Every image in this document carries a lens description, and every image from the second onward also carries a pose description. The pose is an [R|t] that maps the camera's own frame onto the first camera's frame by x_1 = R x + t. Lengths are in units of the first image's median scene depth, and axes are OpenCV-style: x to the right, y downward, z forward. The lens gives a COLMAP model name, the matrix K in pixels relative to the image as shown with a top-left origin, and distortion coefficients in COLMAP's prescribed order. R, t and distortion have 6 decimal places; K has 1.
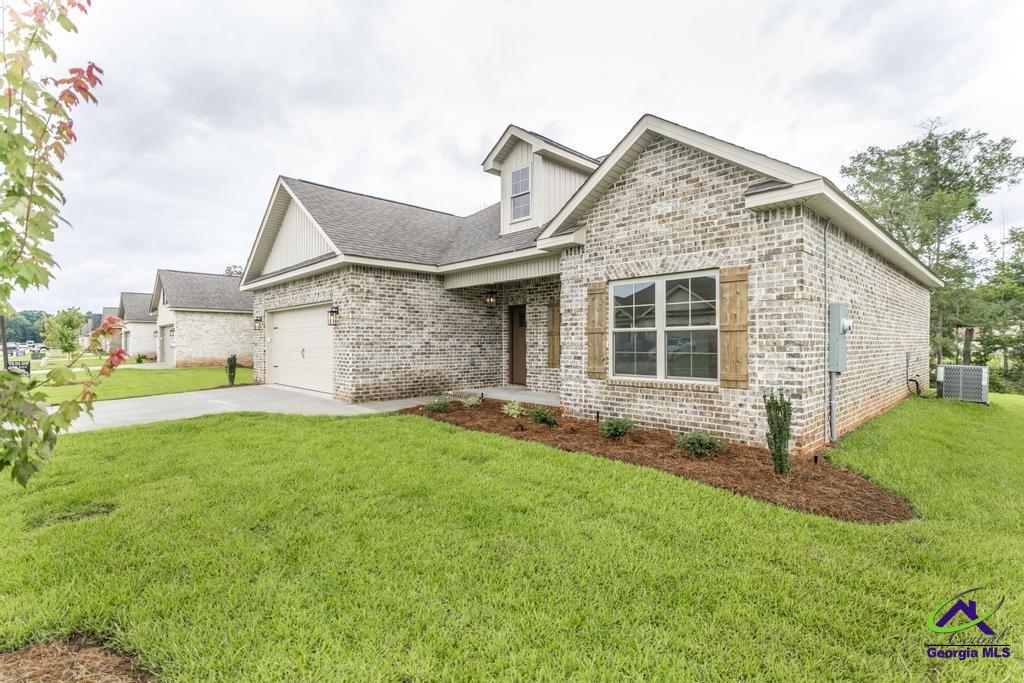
lens RADIAL K [[479.6, 0, 518.6], [0, 479.6, 344.3], [0, 0, 1]] dist [0.003991, 0.000147]
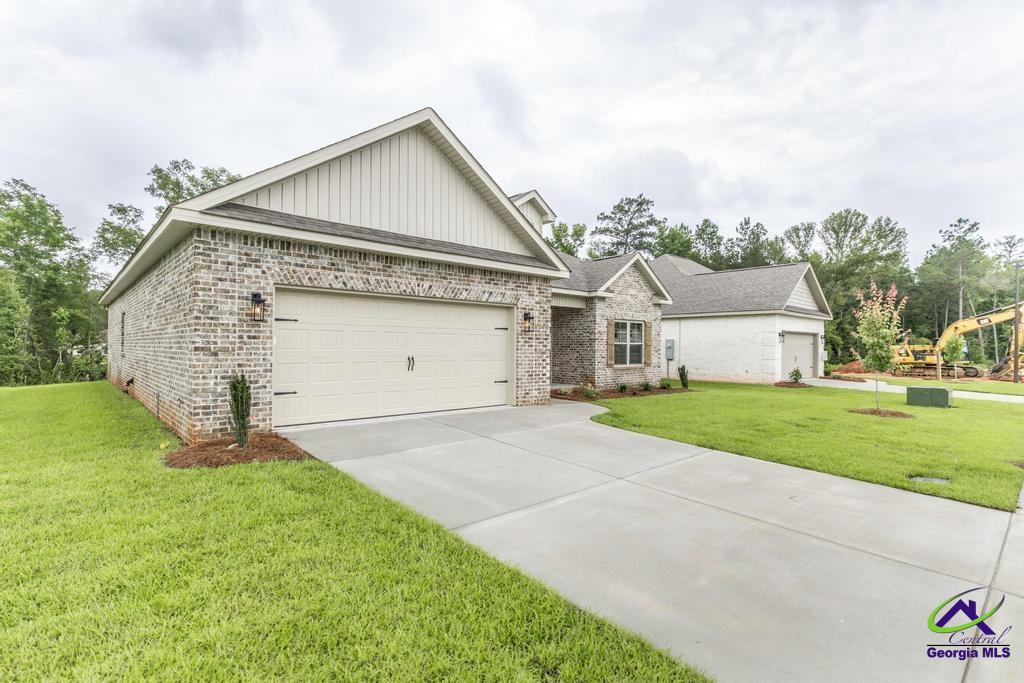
lens RADIAL K [[479.6, 0, 514.1], [0, 479.6, 342.5], [0, 0, 1]] dist [0.003991, 0.000147]
pose [[0.041166, 0.009723, 0.999105, -1.993852], [-0.006113, 0.999936, -0.009479, -0.011110], [-0.999134, -0.005717, 0.041223, 1.432738]]
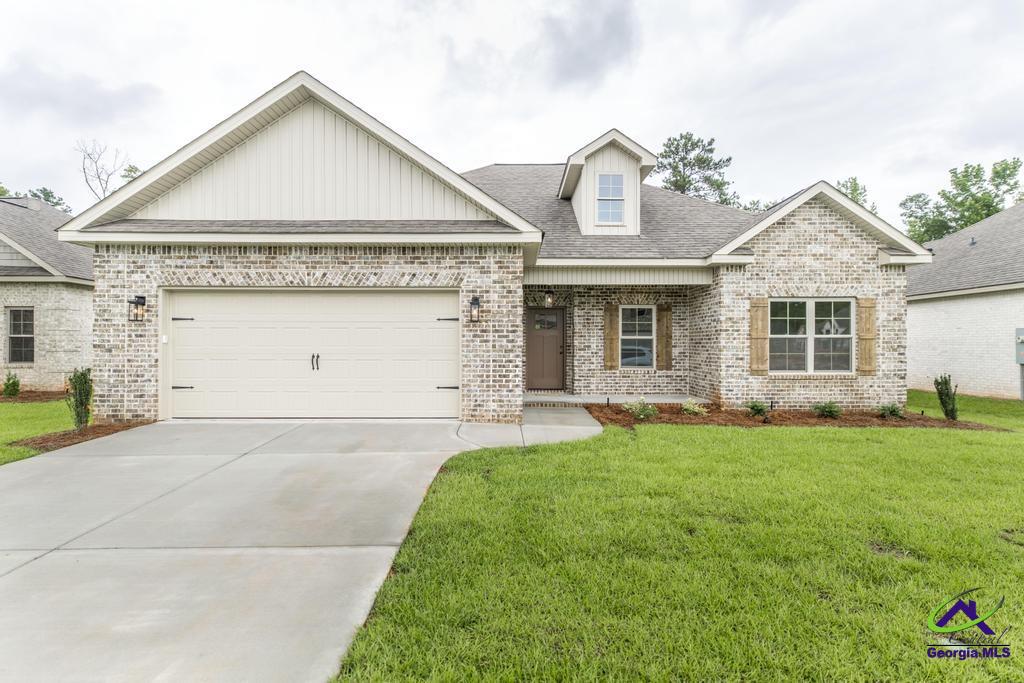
lens RADIAL K [[492.8, 0, 517.3], [0, 492.8, 344.5], [0, 0, 1]] dist [0.004440, 0.001125]
pose [[0.684261, 0.003210, 0.729230, -1.295282], [0.000807, 0.999986, -0.005159, -0.001665], [-0.729236, 0.004118, 0.684250, 0.636126]]
